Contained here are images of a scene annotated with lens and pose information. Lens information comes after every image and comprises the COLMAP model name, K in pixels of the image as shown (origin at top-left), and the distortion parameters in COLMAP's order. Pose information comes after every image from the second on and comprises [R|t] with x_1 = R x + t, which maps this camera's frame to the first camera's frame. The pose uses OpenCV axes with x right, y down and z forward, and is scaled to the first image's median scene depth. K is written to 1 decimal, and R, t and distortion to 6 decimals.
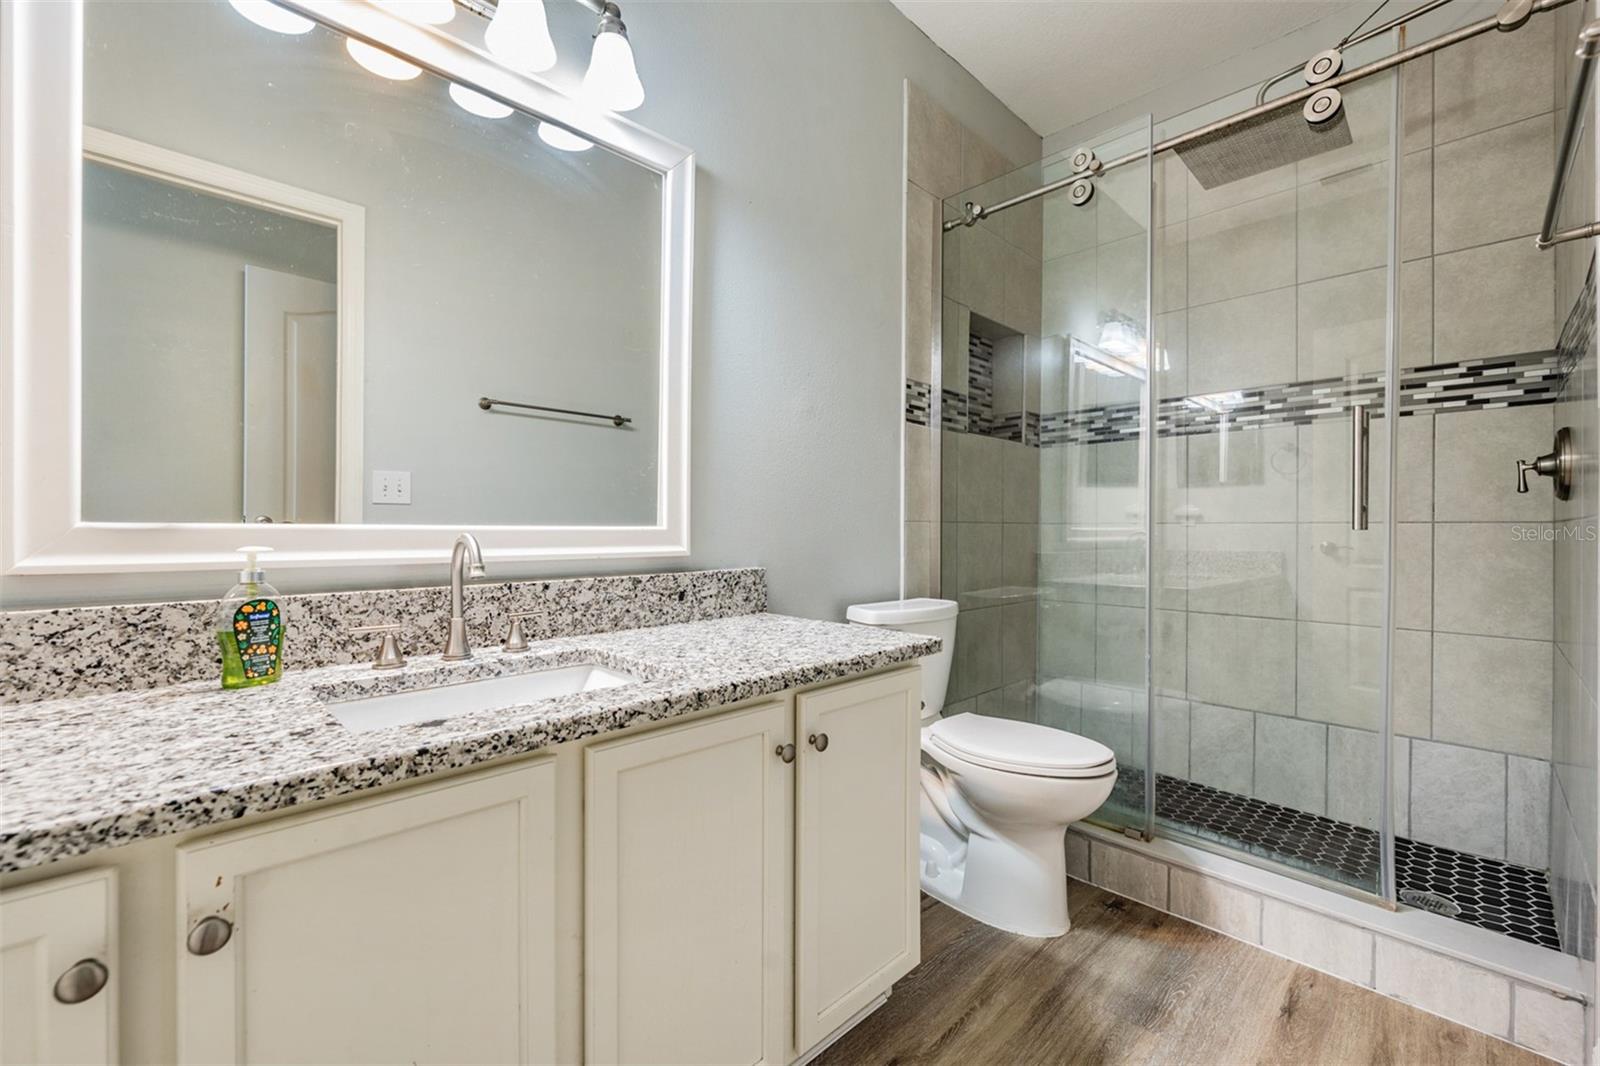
lens RADIAL K [[667.6, 0, 795.2], [0, 667.6, 510.6], [0, 0, 1]] dist [0.000178, -0.000552]
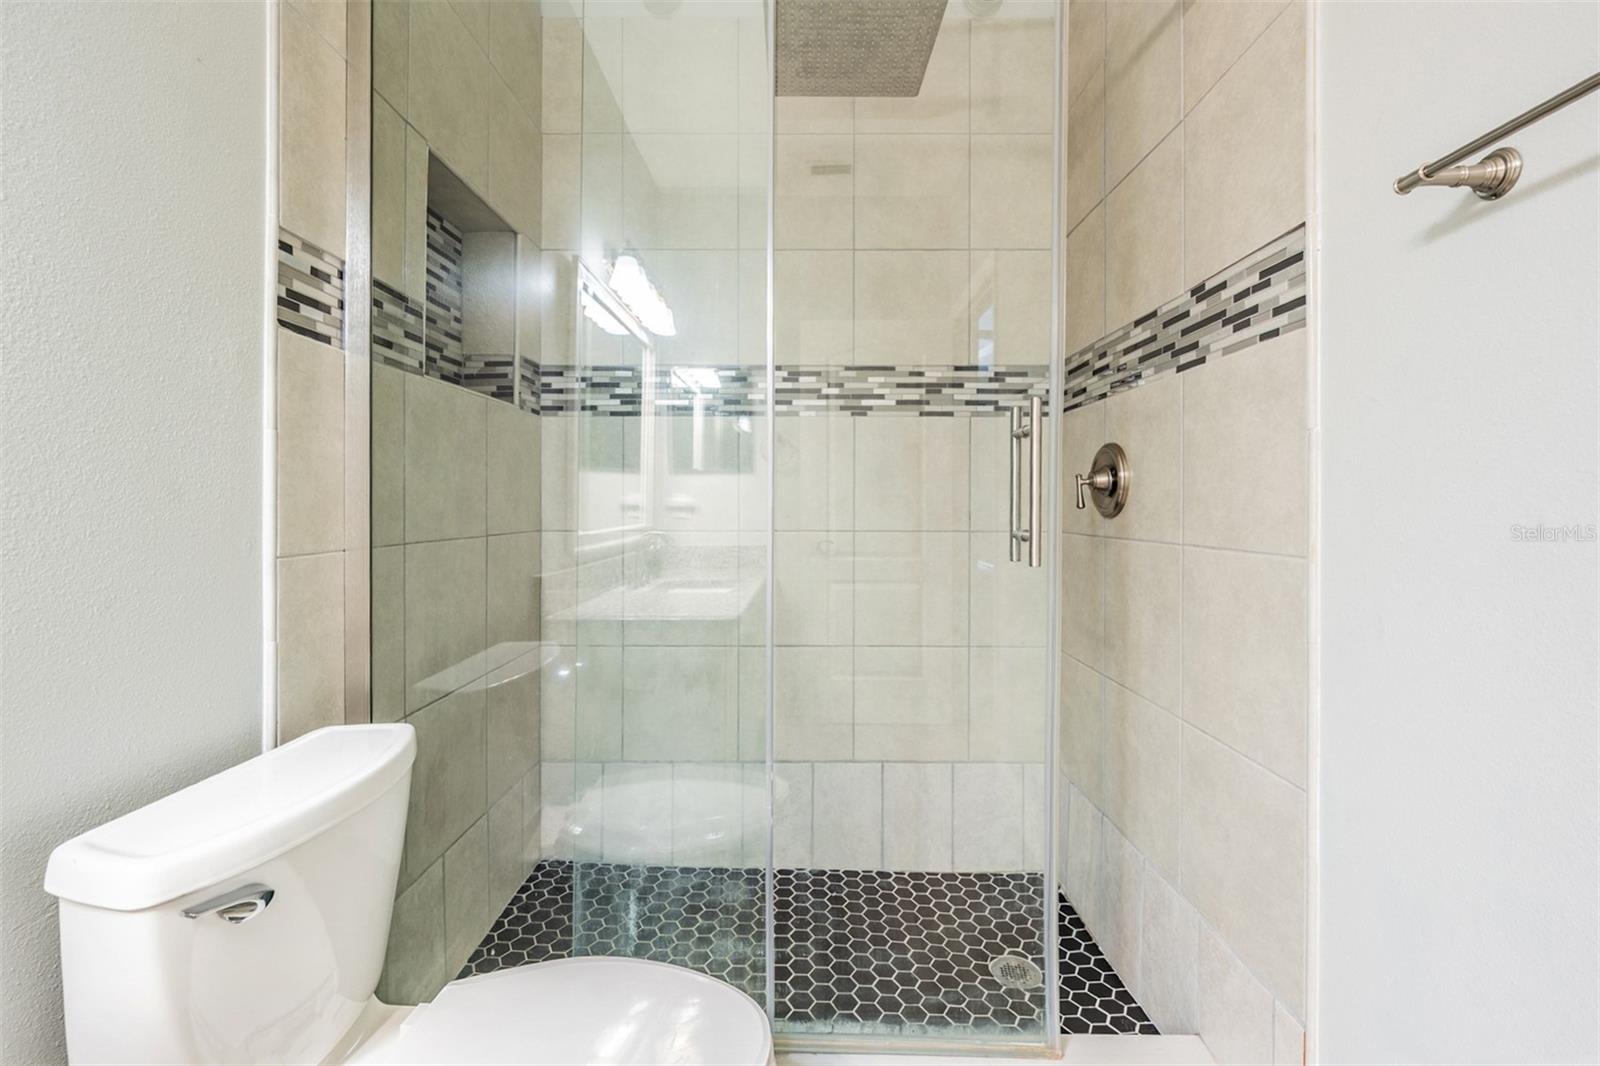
lens RADIAL K [[667.6, 0, 795.2], [0, 667.6, 510.6], [0, 0, 1]] dist [0.000178, -0.000552]
pose [[0.696710, -0.011471, 0.717261, 0.084792], [-0.019214, 0.999215, 0.034644, -0.033994], [-0.717095, -0.037918, 0.695943, 0.437204]]
